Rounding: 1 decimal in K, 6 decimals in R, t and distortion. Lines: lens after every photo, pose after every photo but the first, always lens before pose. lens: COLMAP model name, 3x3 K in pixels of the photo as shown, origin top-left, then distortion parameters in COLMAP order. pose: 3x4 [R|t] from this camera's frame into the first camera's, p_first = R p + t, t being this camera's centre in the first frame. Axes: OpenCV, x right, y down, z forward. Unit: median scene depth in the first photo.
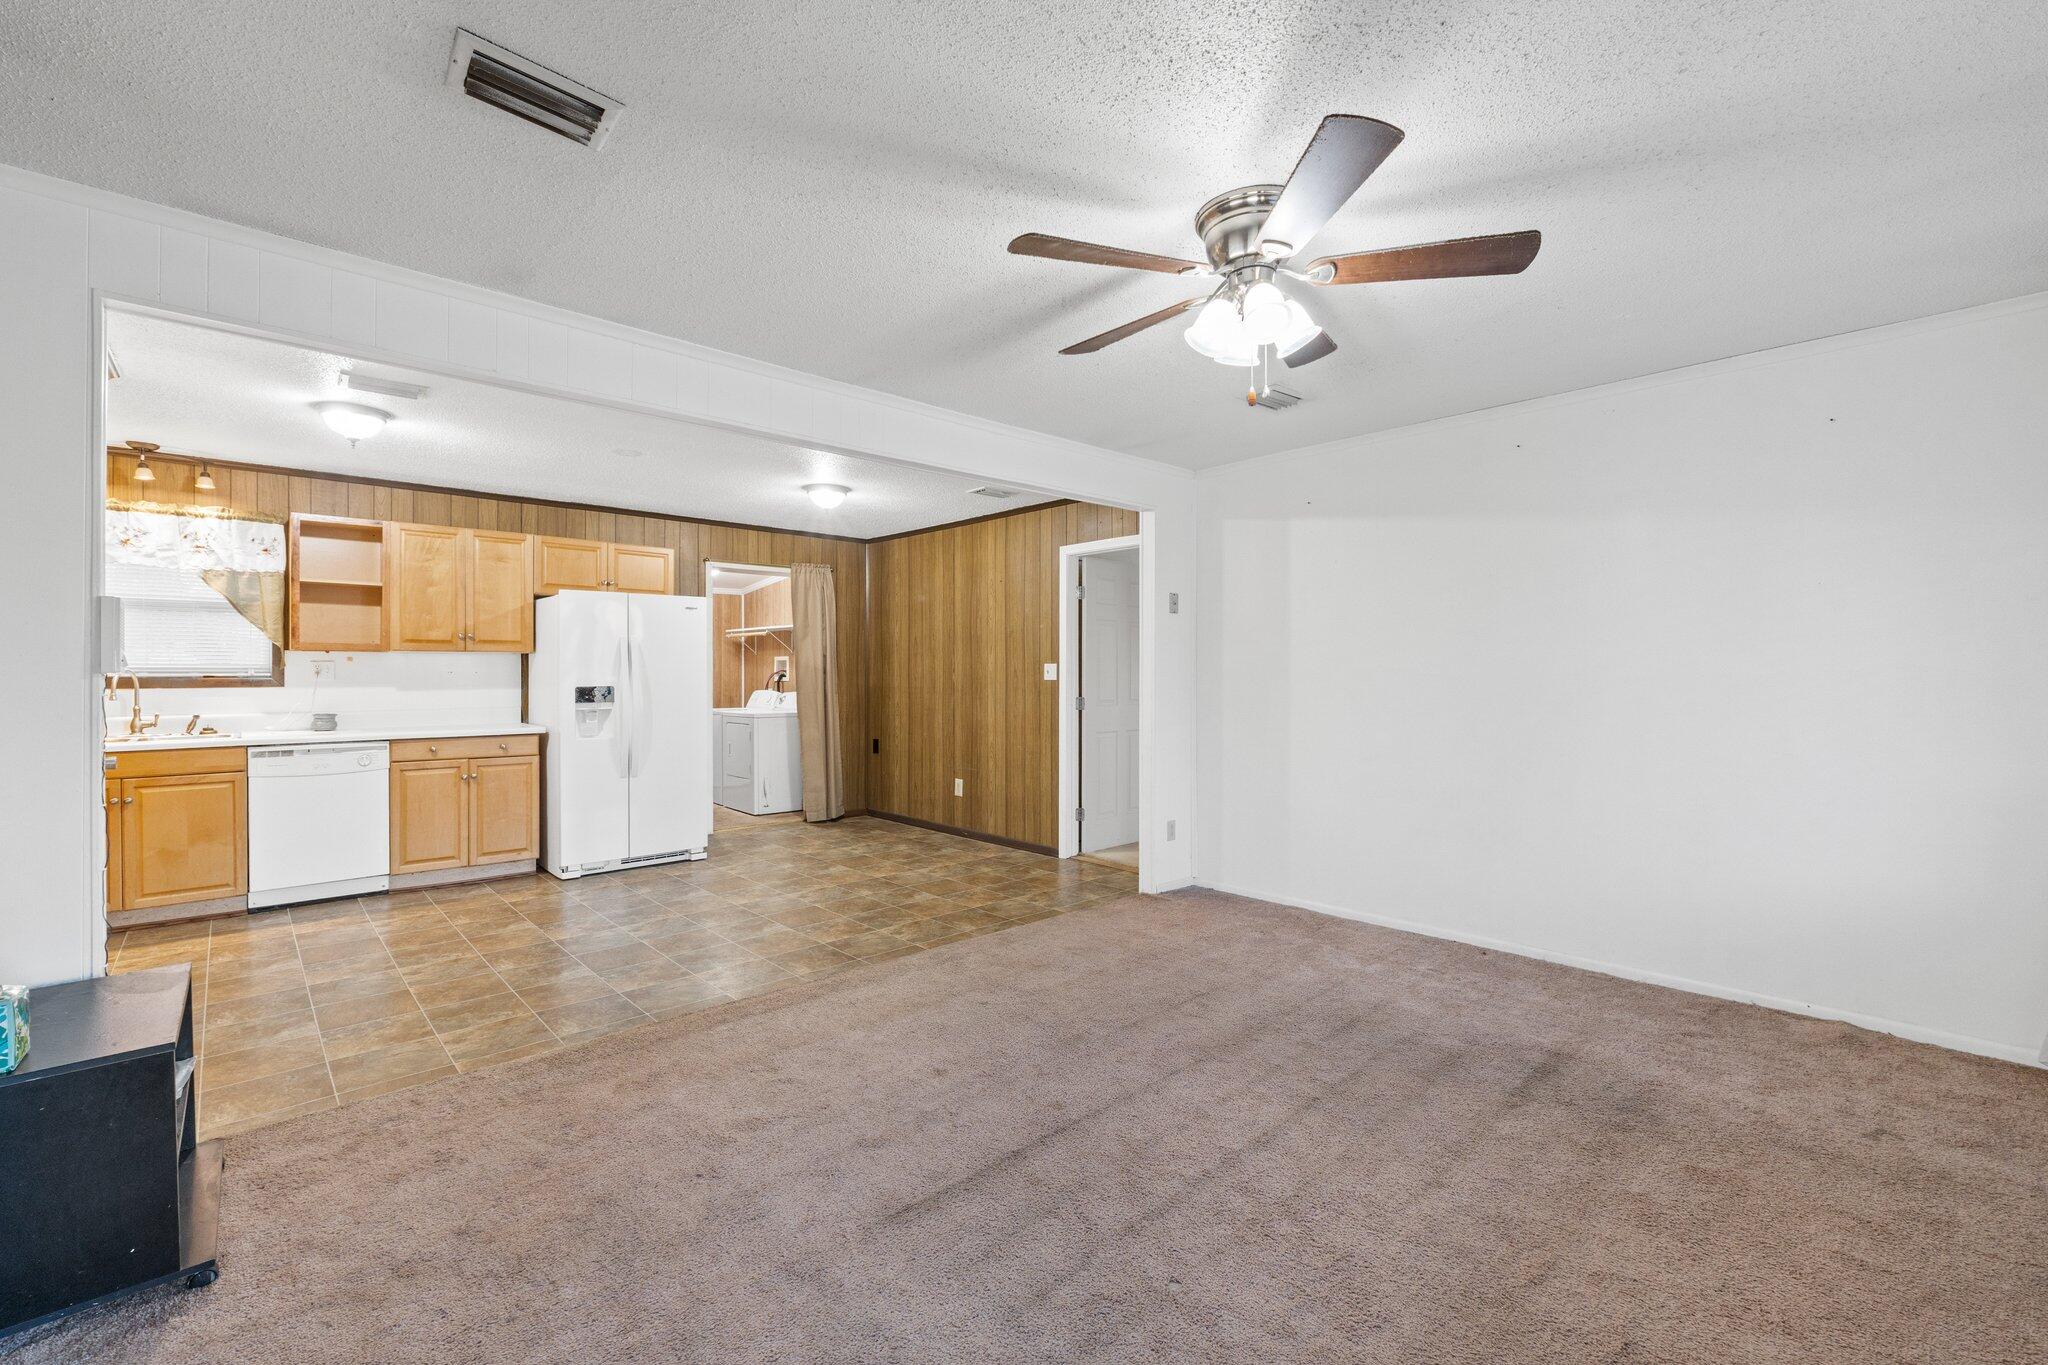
lens RADIAL K [[862.0, 0, 996.5], [0, 862.0, 675.0], [0, 0, 1]] dist [-0.006595, -0.000072]
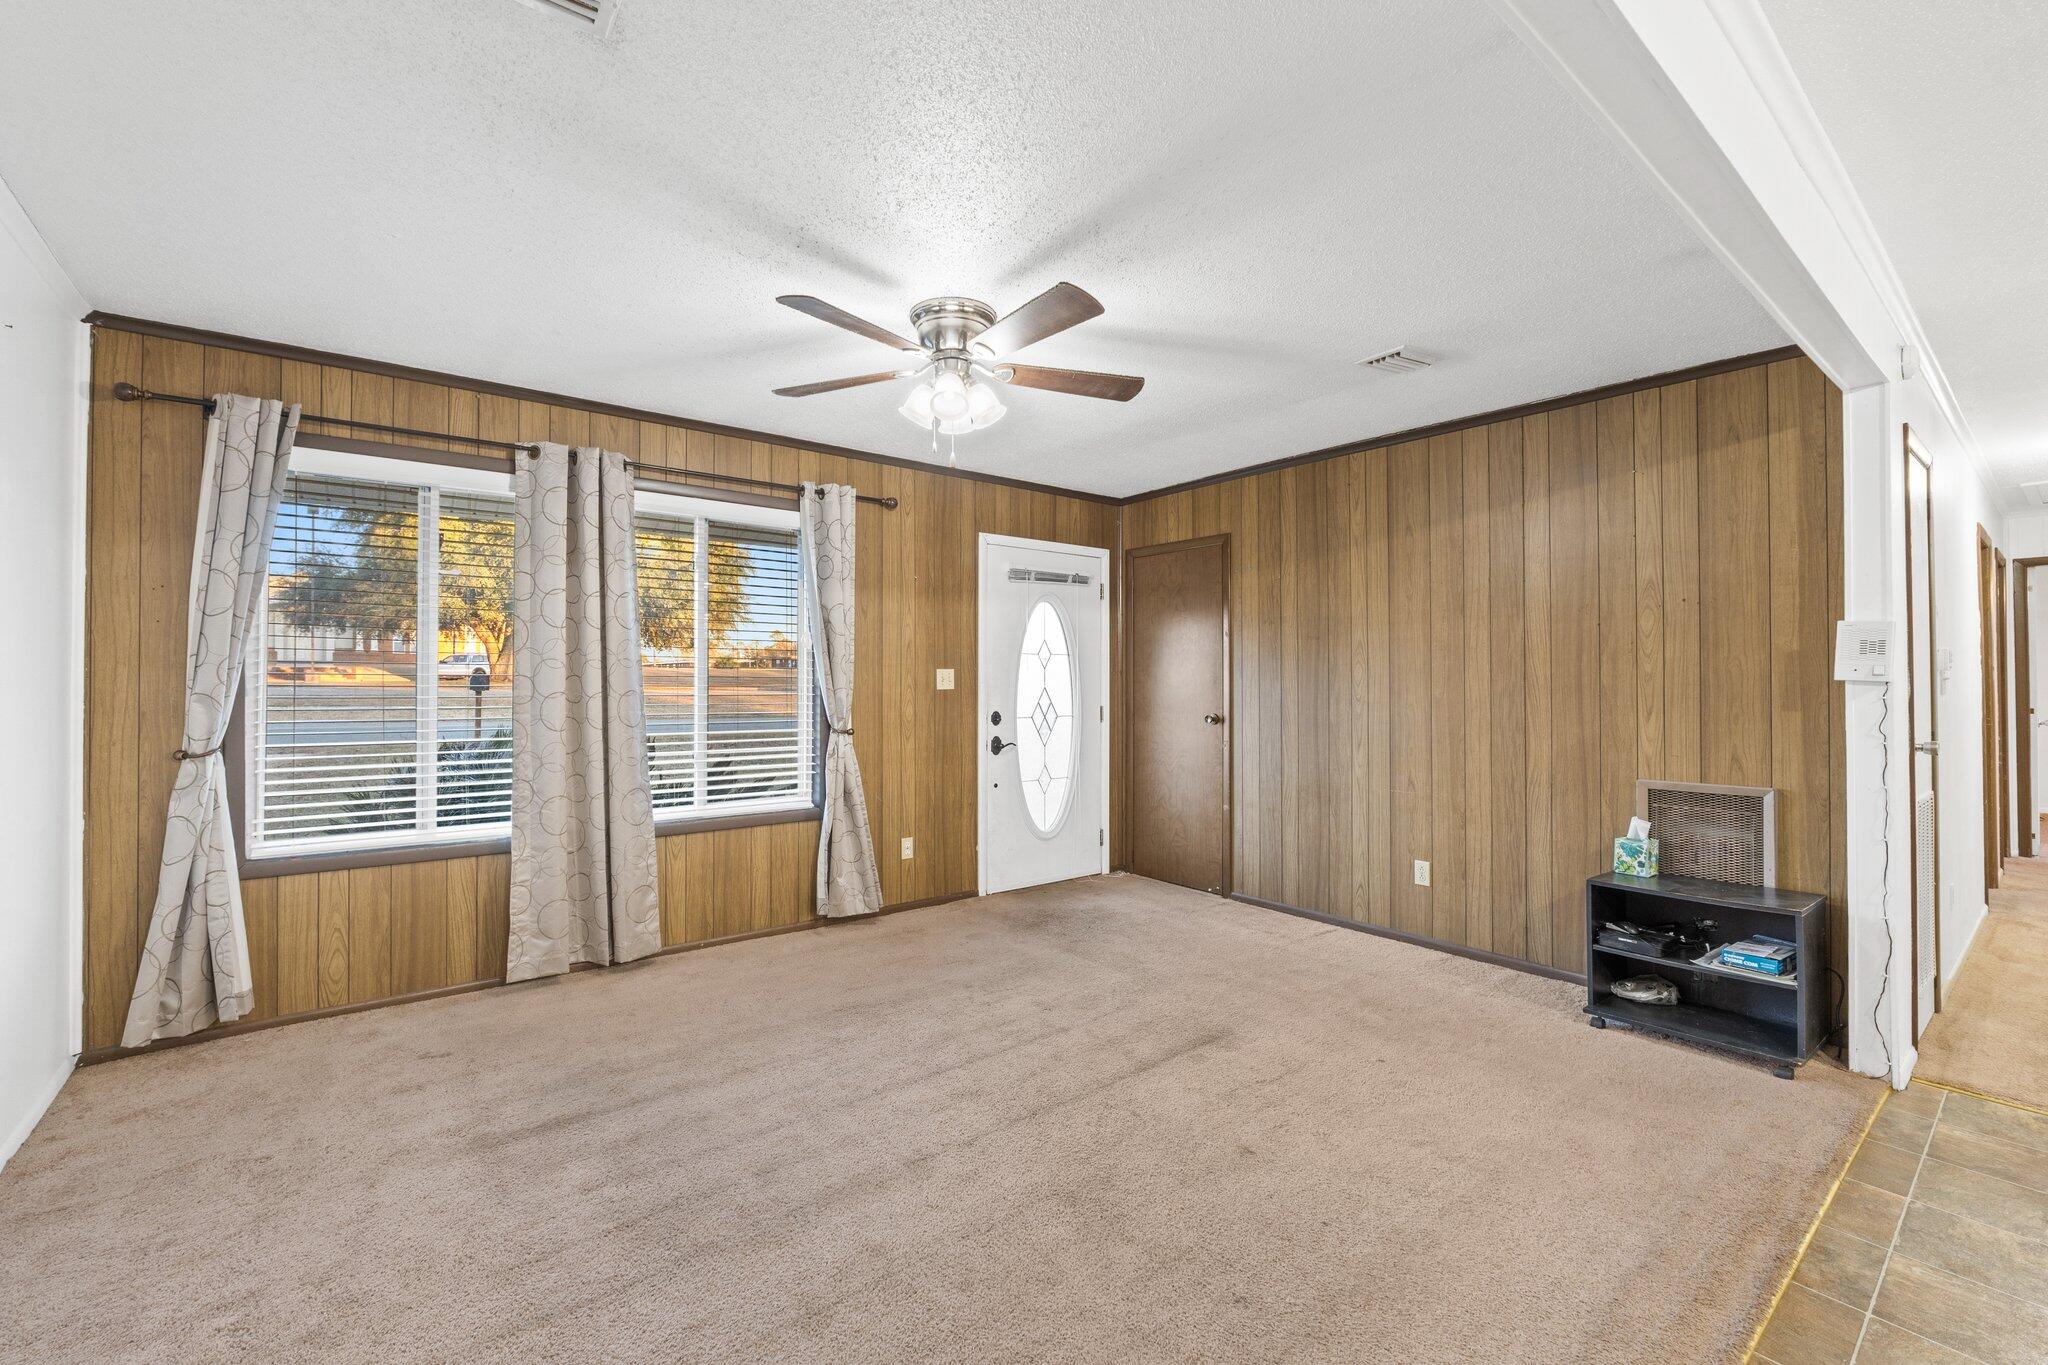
lens RADIAL K [[853.0, 0, 1011.1], [0, 853.0, 675.6], [0, 0, 1]] dist [-0.005773, -0.000121]
pose [[-0.998644, 0.001842, 0.052027, 0.059578], [0.001476, 0.999974, -0.007064, -0.000611], [-0.052039, -0.006978, -0.998621, 0.933623]]
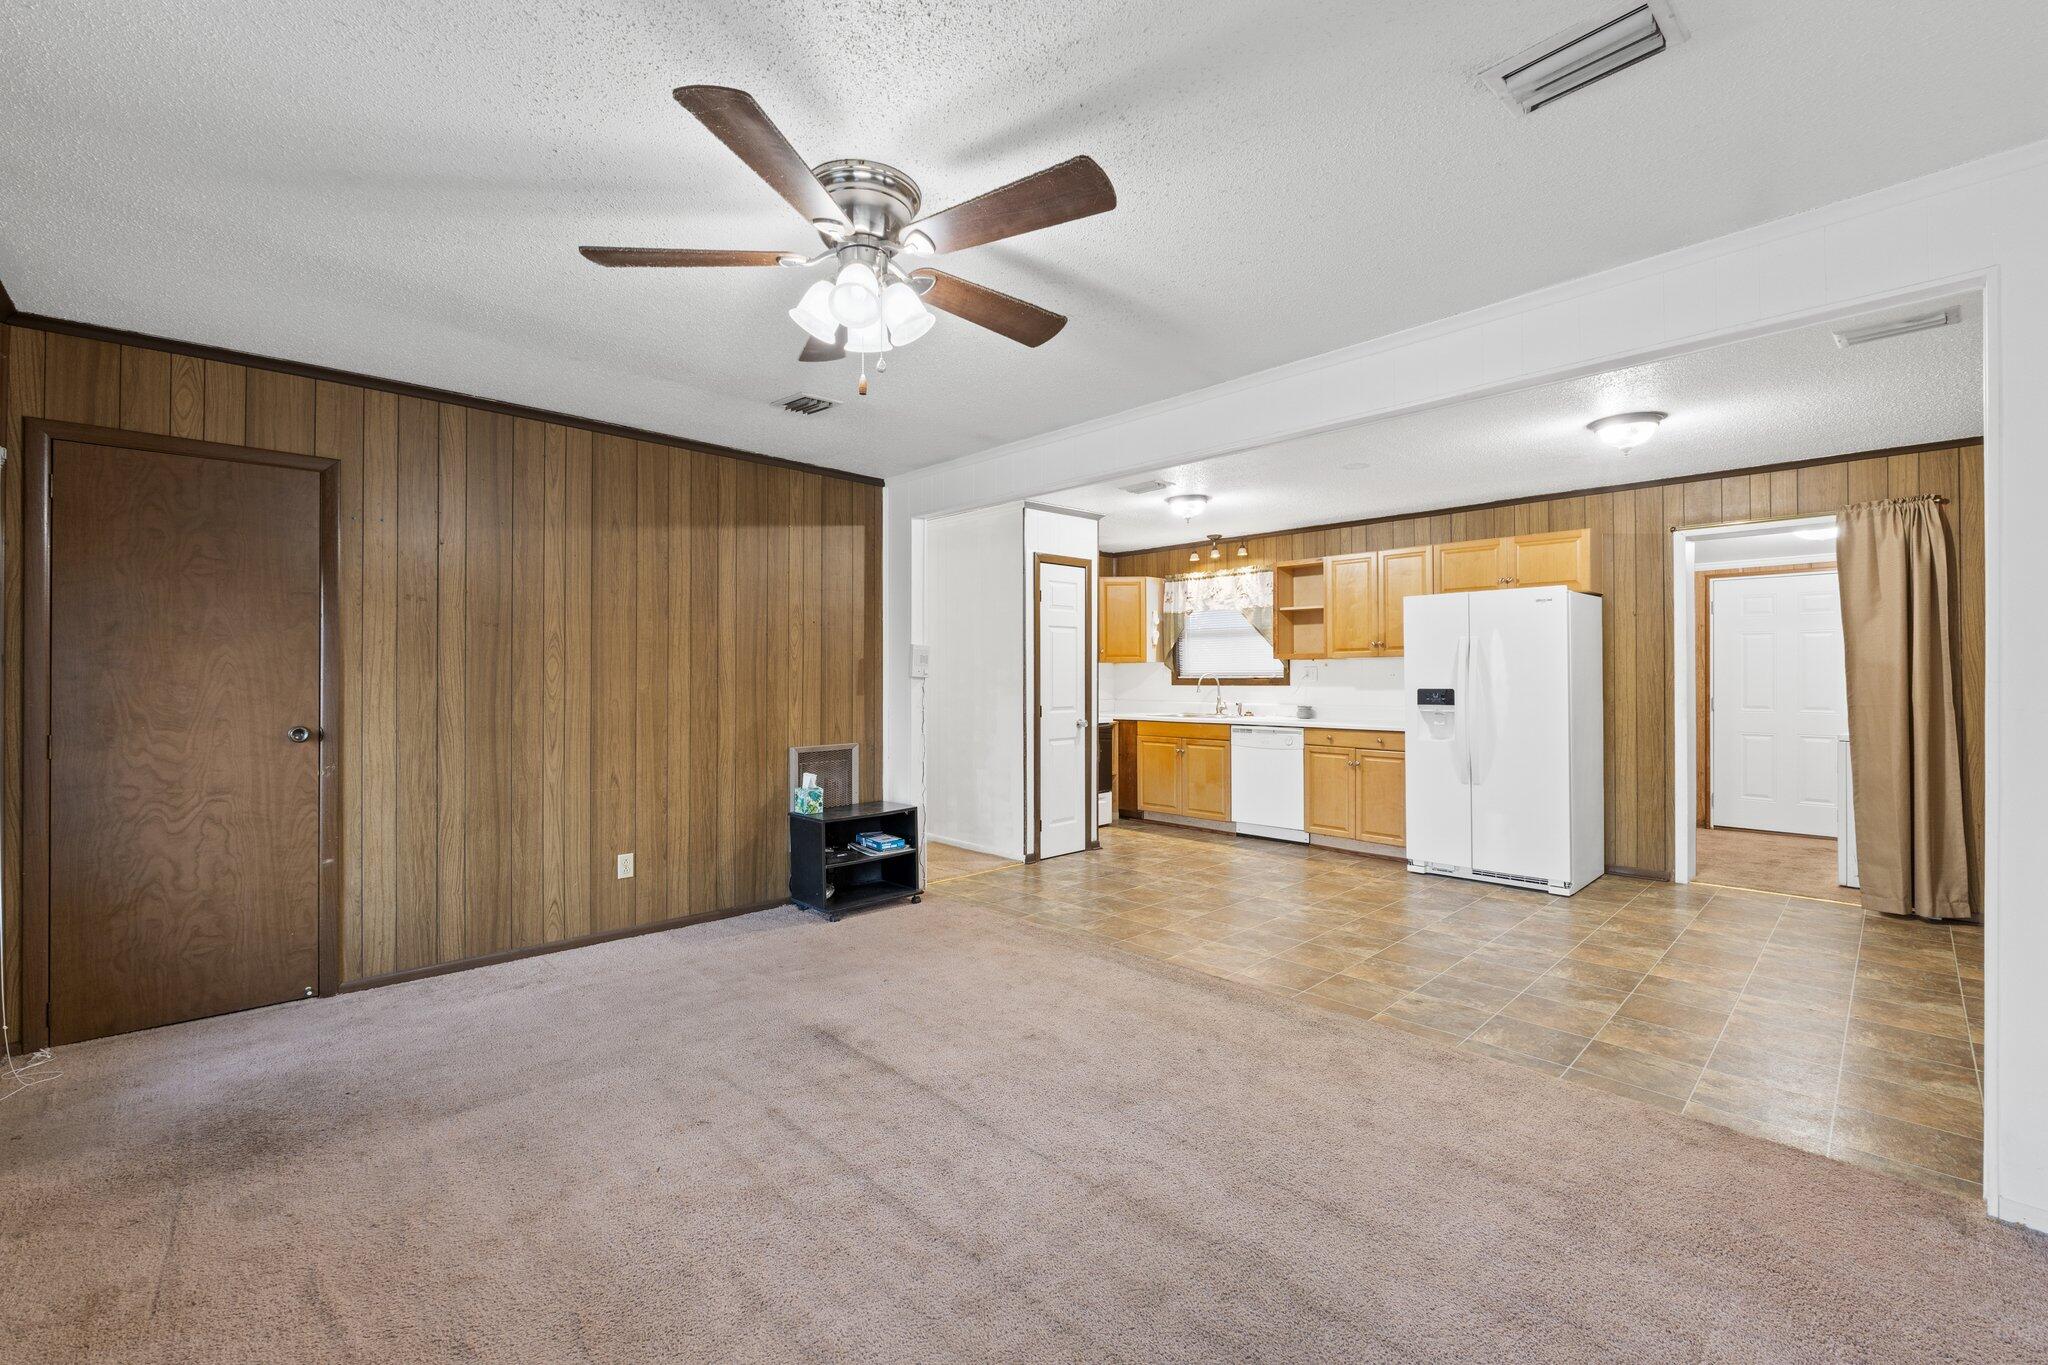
lens RADIAL K [[846.4, 0, 1005.2], [0, 846.4, 675.3], [0, 0, 1]] dist [-0.009082, 0.000021]
pose [[0.029350, -0.001573, -0.999568, 0.512576], [-0.000218, 0.999999, -0.001580, -0.000721], [0.999569, 0.000265, 0.029350, 0.470659]]
